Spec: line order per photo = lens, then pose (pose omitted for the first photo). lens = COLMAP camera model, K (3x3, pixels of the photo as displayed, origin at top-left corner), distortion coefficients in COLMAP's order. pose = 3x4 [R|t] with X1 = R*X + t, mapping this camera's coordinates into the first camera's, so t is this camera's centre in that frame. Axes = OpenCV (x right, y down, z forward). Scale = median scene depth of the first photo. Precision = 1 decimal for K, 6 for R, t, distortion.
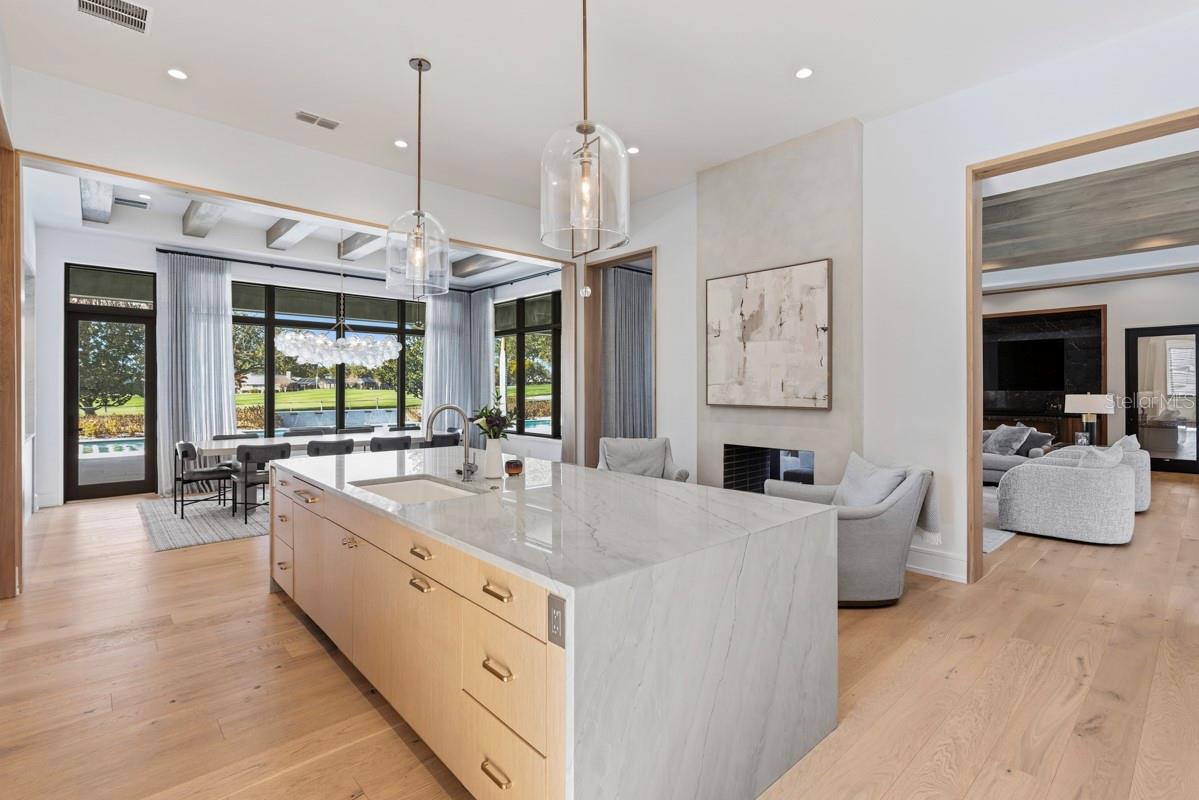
lens RADIAL K [[557.9, 0, 595.7], [0, 557.9, 394.5], [0, 0, 1]] dist [0.003285, -0.000109]
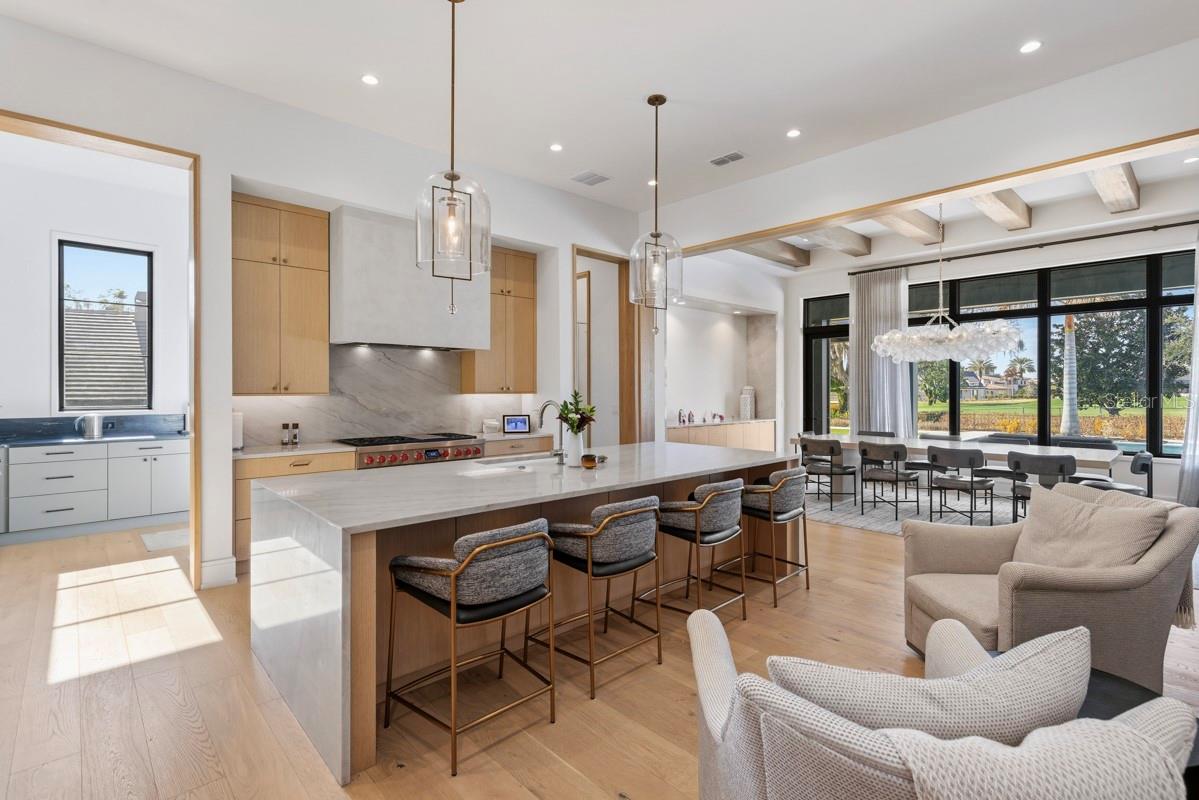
lens RADIAL K [[557.9, 0, 596.1], [0, 557.9, 397.6], [0, 0, 1]] dist [0.003285, -0.000109]
pose [[0.006702, 0.012263, -0.999902, 0.439673], [-0.007967, 0.999894, 0.012210, -0.003575], [0.999946, 0.007885, 0.006799, 0.474928]]
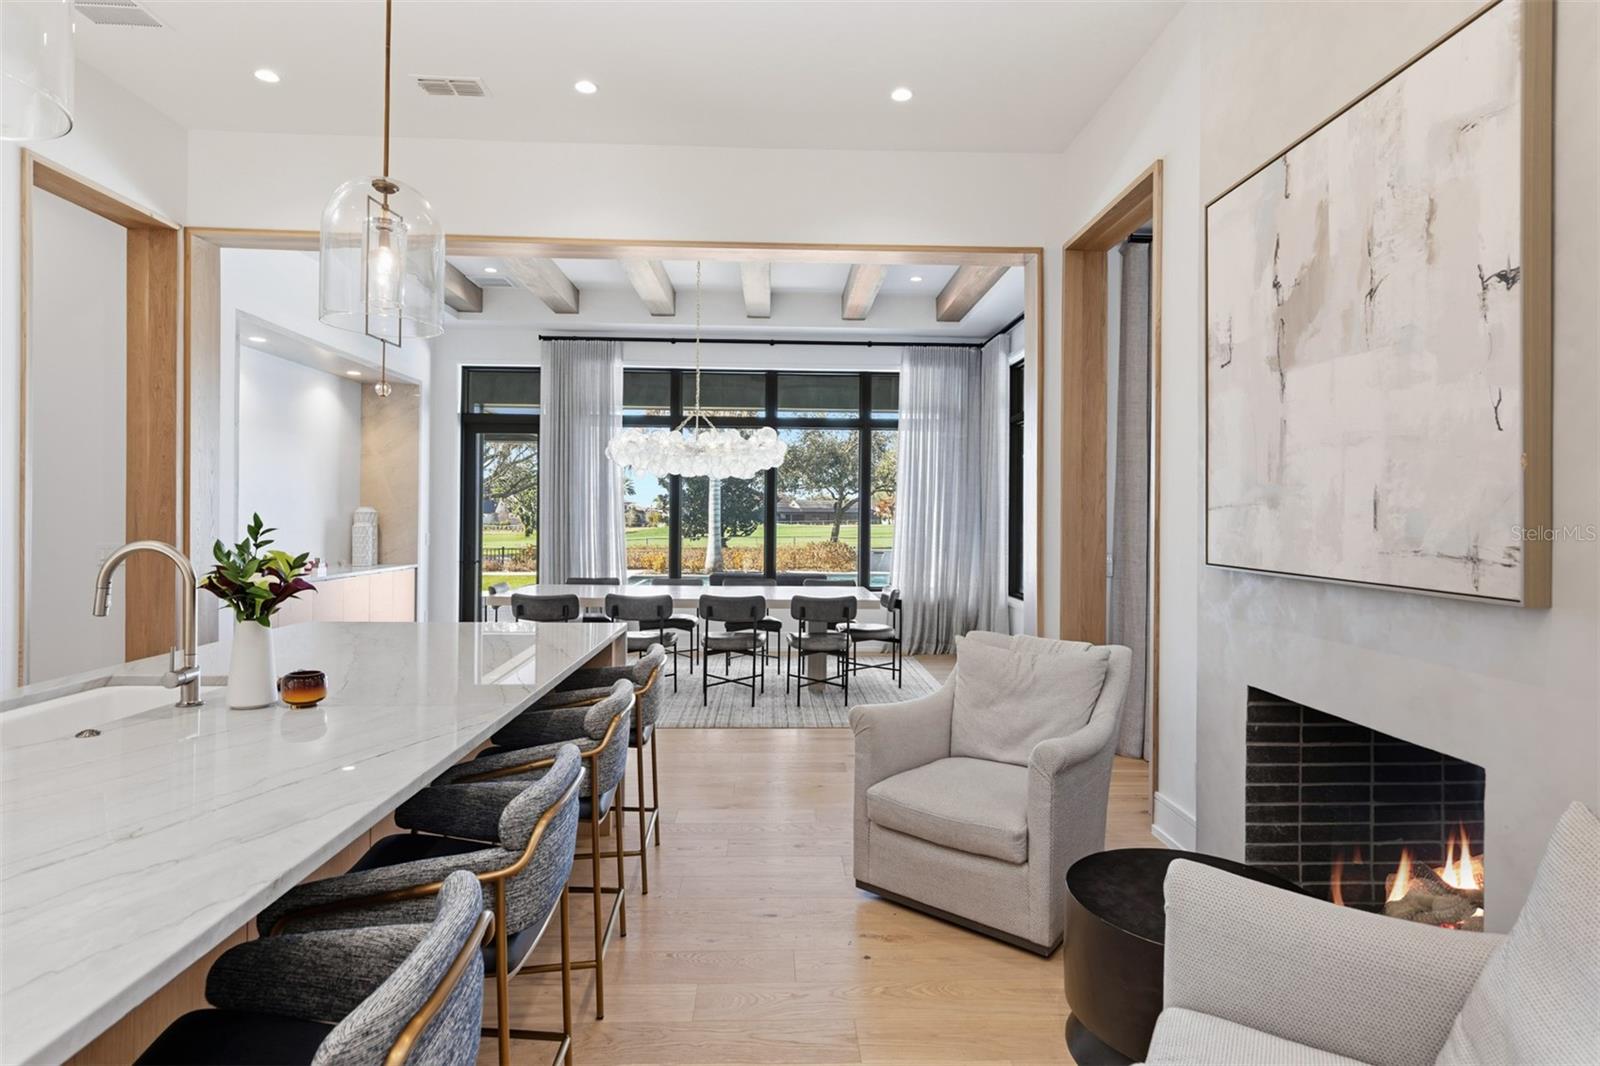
lens RADIAL K [[843.7, 0, 804.0], [0, 843.7, 521.4], [0, 0, 1]] dist [-0.001764, -0.002514]
pose [[0.768307, 0.008771, -0.640022, 0.273621], [-0.014078, 0.999896, -0.003197, -0.003034], [0.639927, 0.011466, 0.768350, 0.348995]]
